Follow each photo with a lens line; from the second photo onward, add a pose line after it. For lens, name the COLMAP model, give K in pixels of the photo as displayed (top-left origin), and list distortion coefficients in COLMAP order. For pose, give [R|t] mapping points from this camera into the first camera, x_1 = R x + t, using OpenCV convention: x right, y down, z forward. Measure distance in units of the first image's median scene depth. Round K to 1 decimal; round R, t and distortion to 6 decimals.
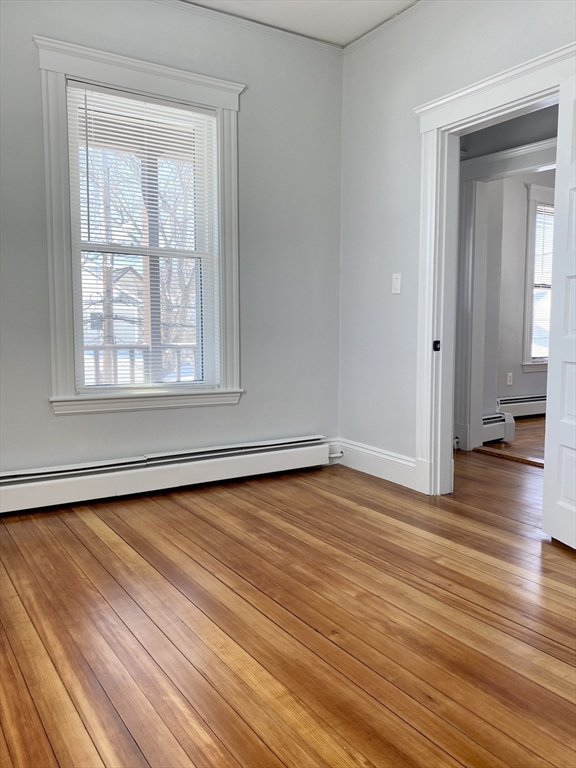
lens RADIAL K [[626.0, 0, 288.0], [0, 626.0, 384.0], [0, 0, 1]] dist [0.034981, 0.001035]
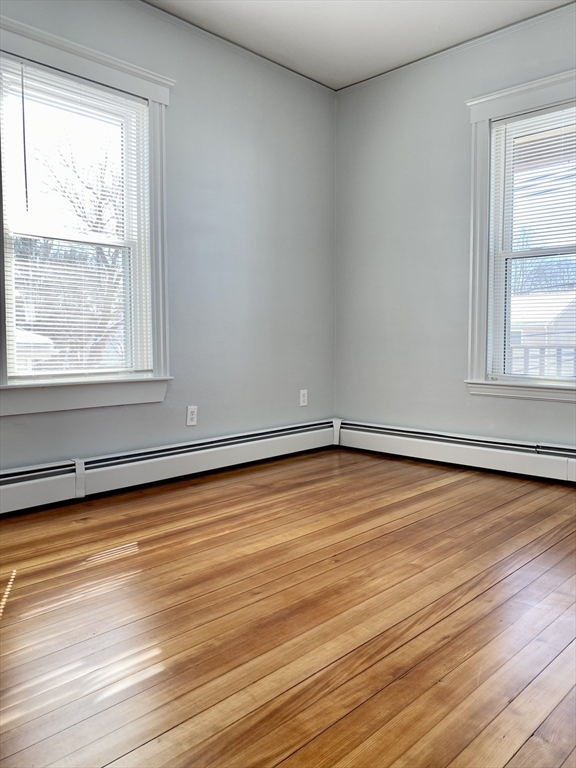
lens RADIAL K [[580.4, 0, 288.0], [0, 580.4, 384.0], [0, 0, 1]] dist [-0.001214, -0.002224]
pose [[0.265922, 0.074906, -0.961080, 0.940960], [-0.093502, 0.994280, 0.051622, 0.004912], [0.959449, 0.076136, 0.271405, 0.496786]]
